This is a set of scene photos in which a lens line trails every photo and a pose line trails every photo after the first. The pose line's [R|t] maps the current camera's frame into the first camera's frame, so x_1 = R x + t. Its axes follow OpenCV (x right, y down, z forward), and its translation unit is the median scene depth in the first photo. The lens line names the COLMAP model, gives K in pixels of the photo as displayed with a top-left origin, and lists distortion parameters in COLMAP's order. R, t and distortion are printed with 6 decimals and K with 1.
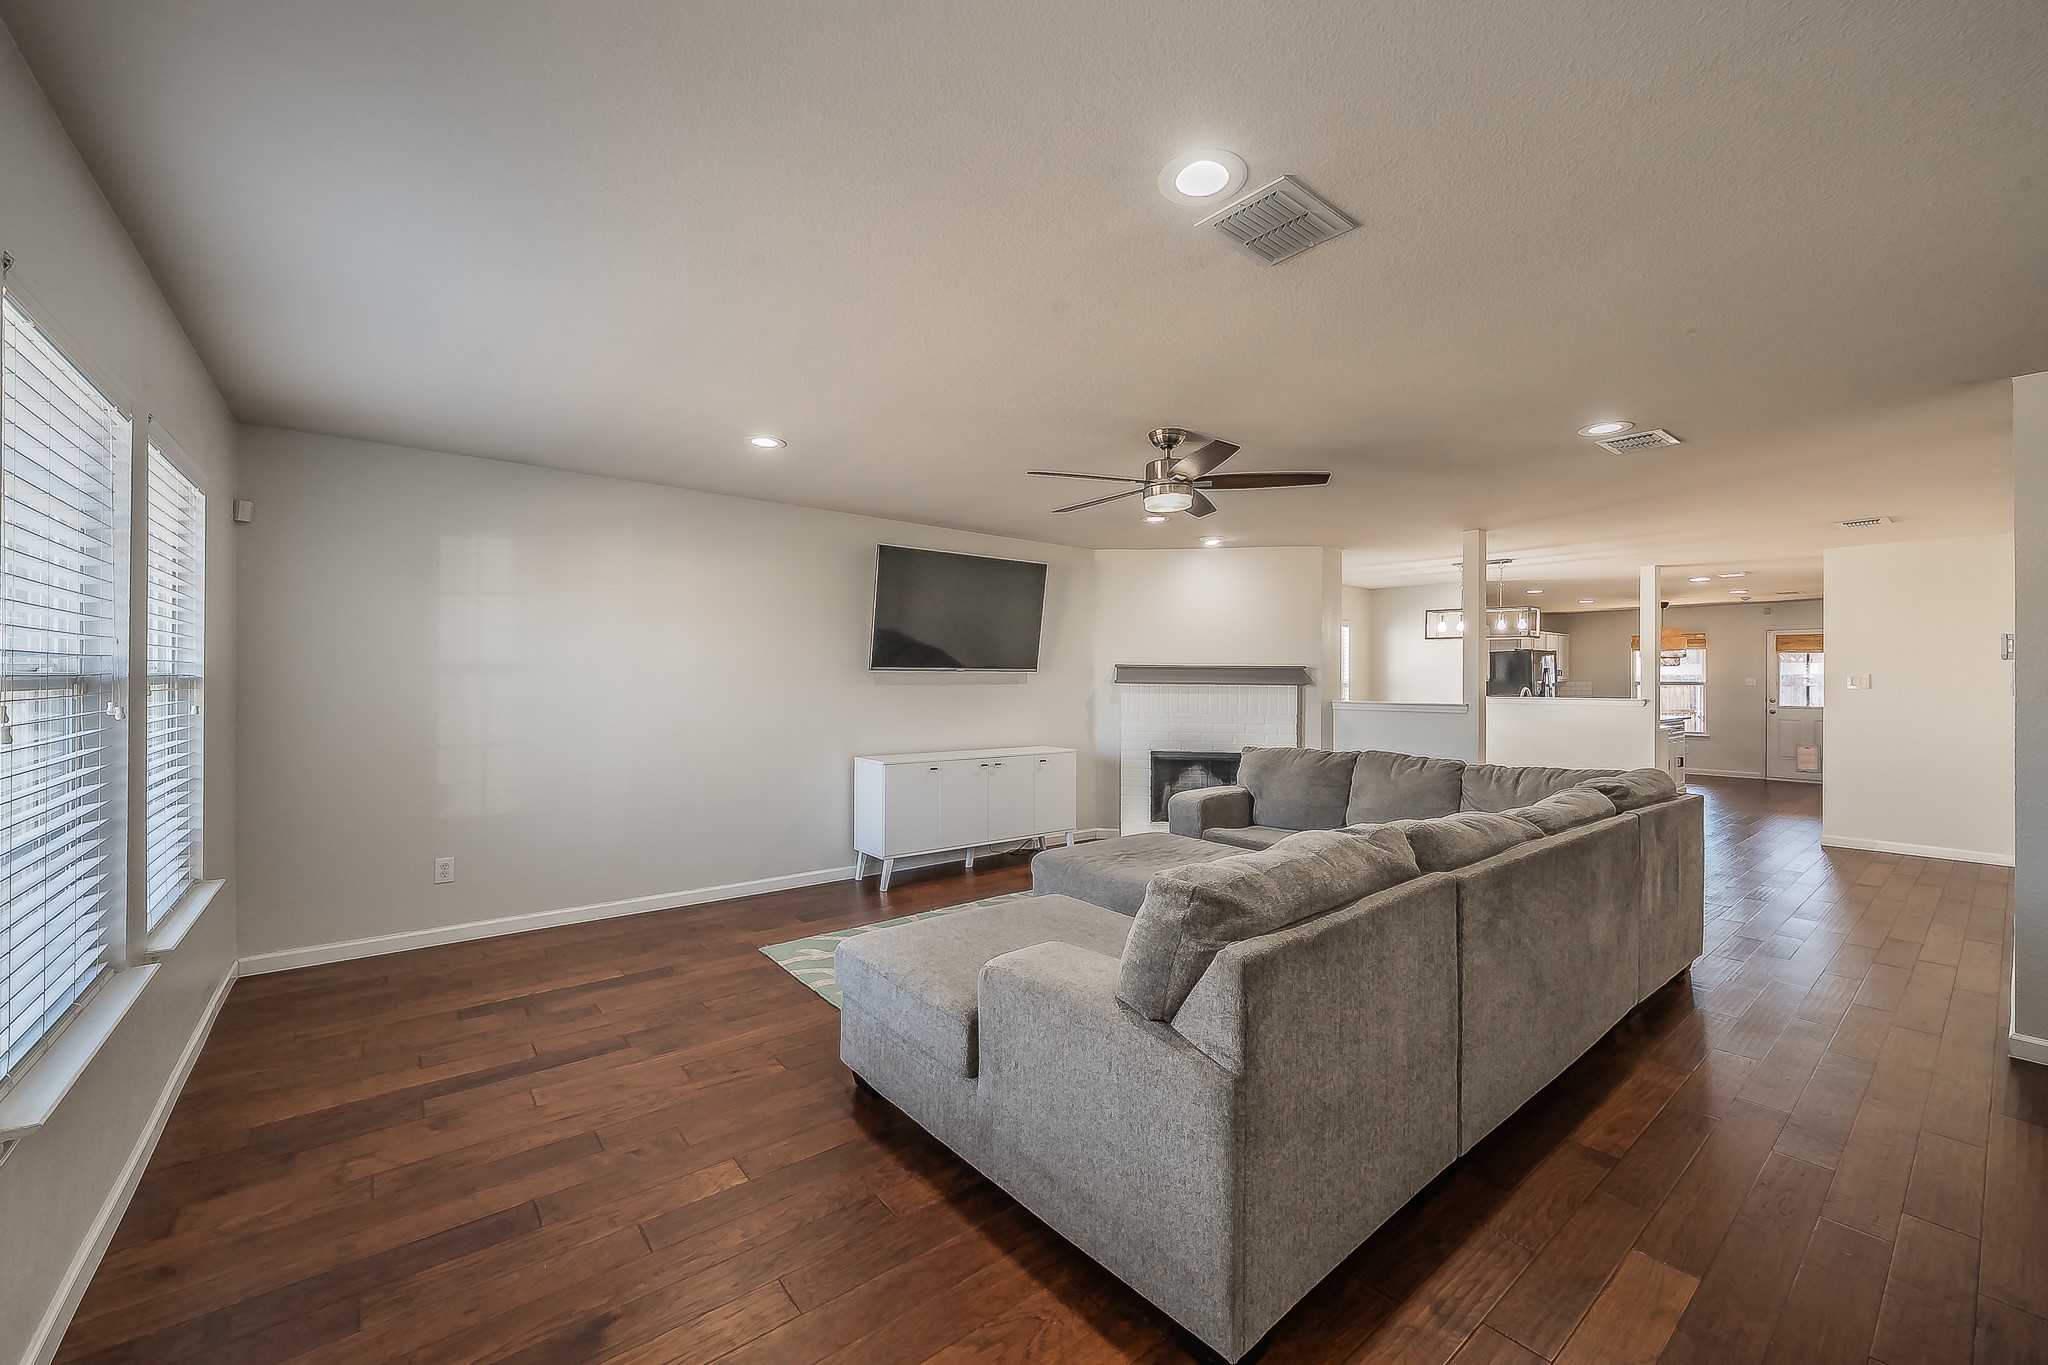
lens RADIAL K [[793.1, 0, 1024.0], [0, 793.1, 682.5], [0, 0, 1]] dist [-0.001139, -0.000054]
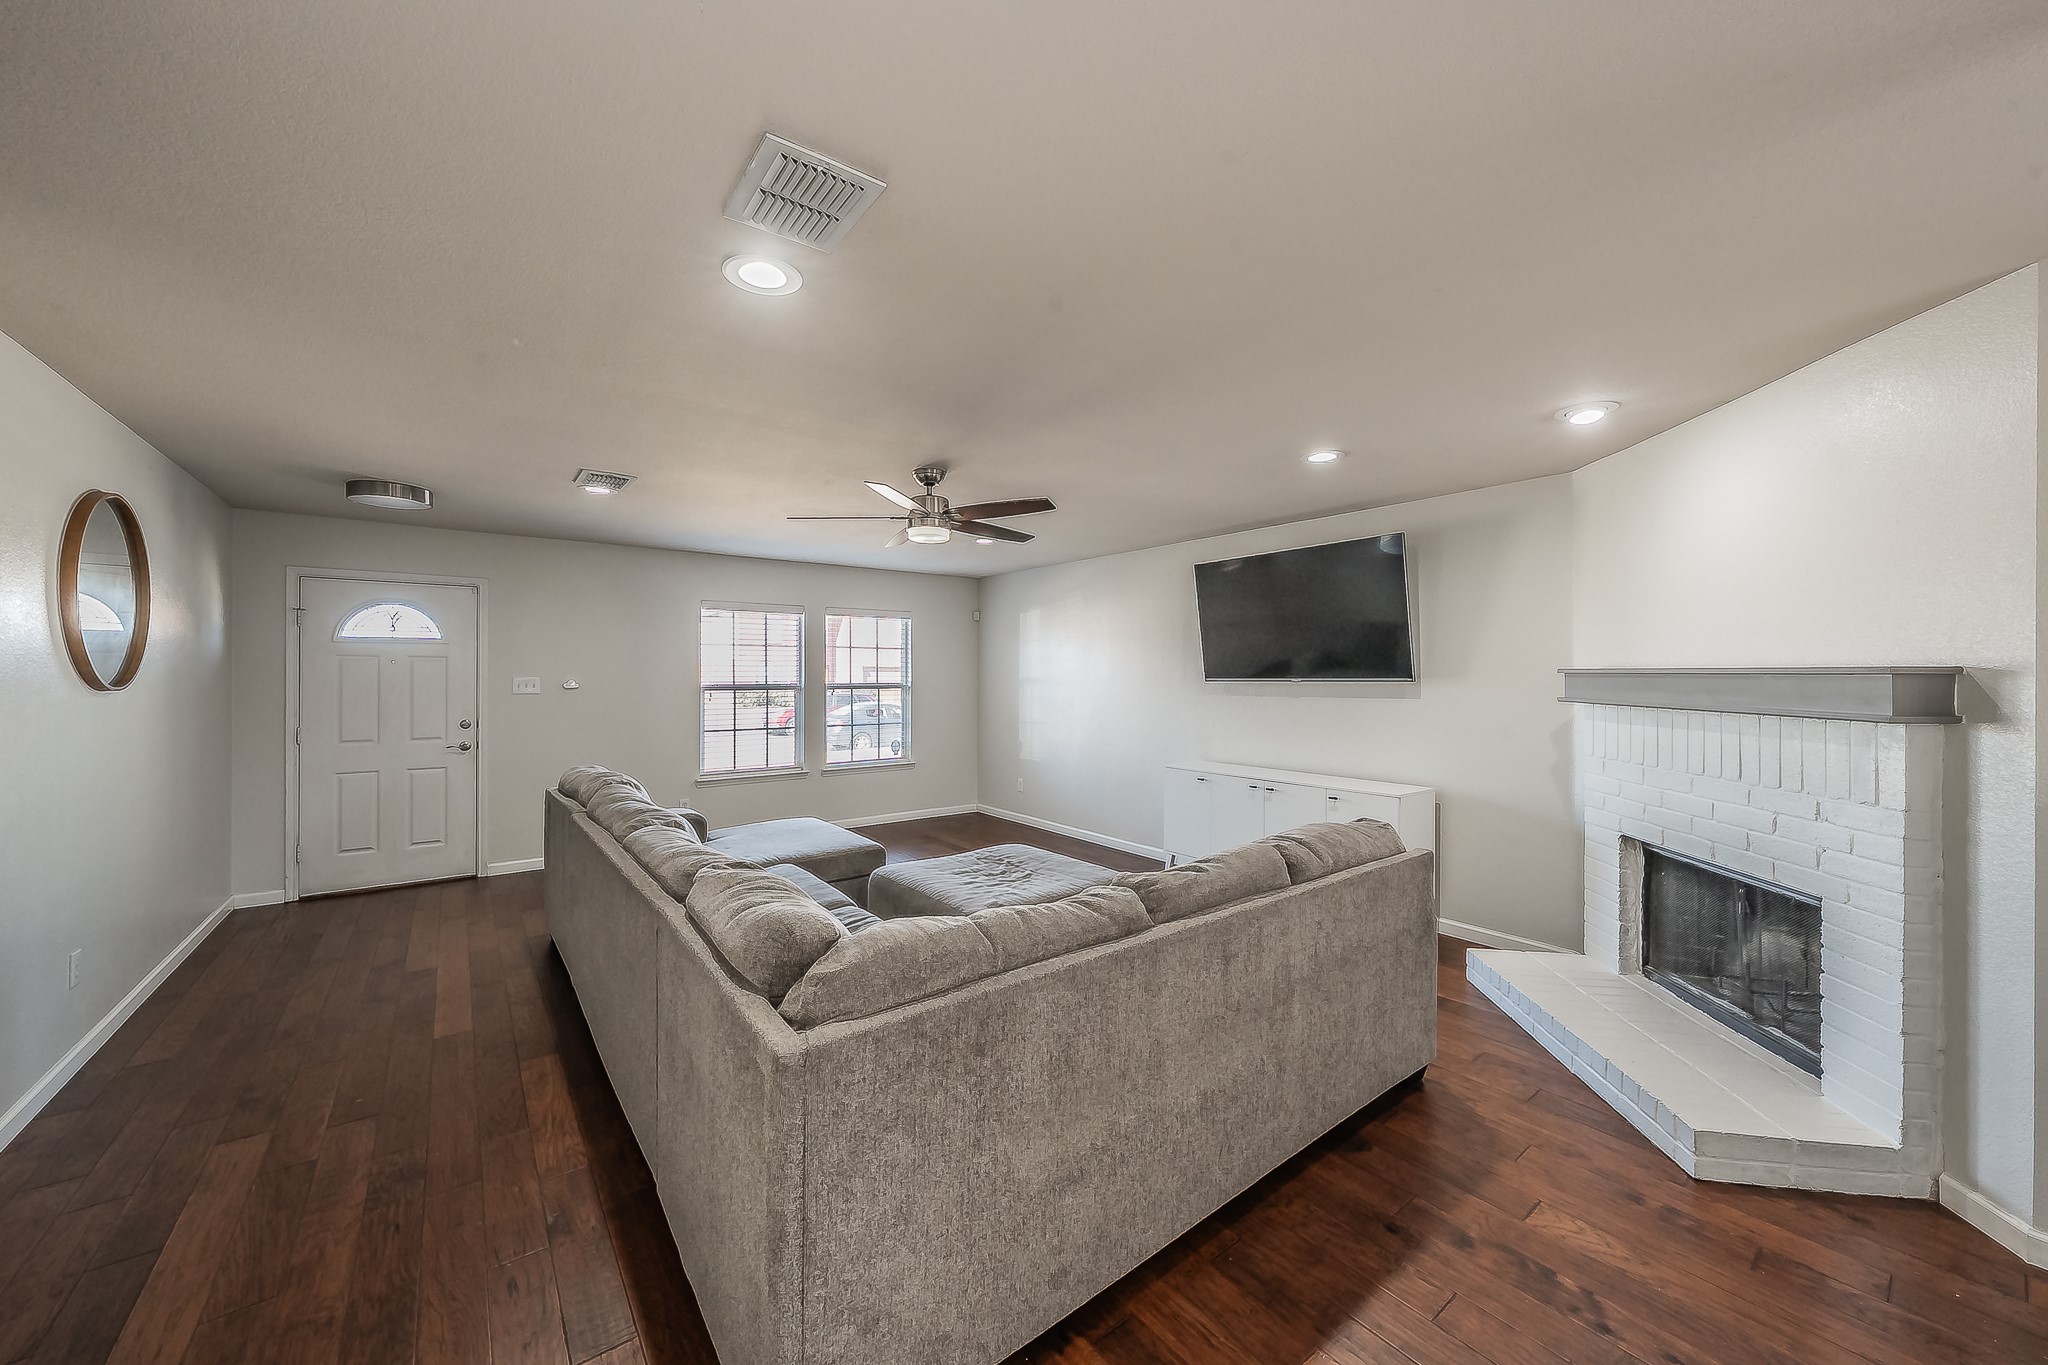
lens RADIAL K [[745.0, 0, 1024.0], [0, 745.0, 682.5], [0, 0, 1]] dist [-0.000326, -0.000130]
pose [[-0.026562, 0.006855, -0.999624, 0.761187], [-0.000495, 0.999976, 0.006871, -0.019068], [0.999647, 0.000678, -0.026558, 0.724193]]
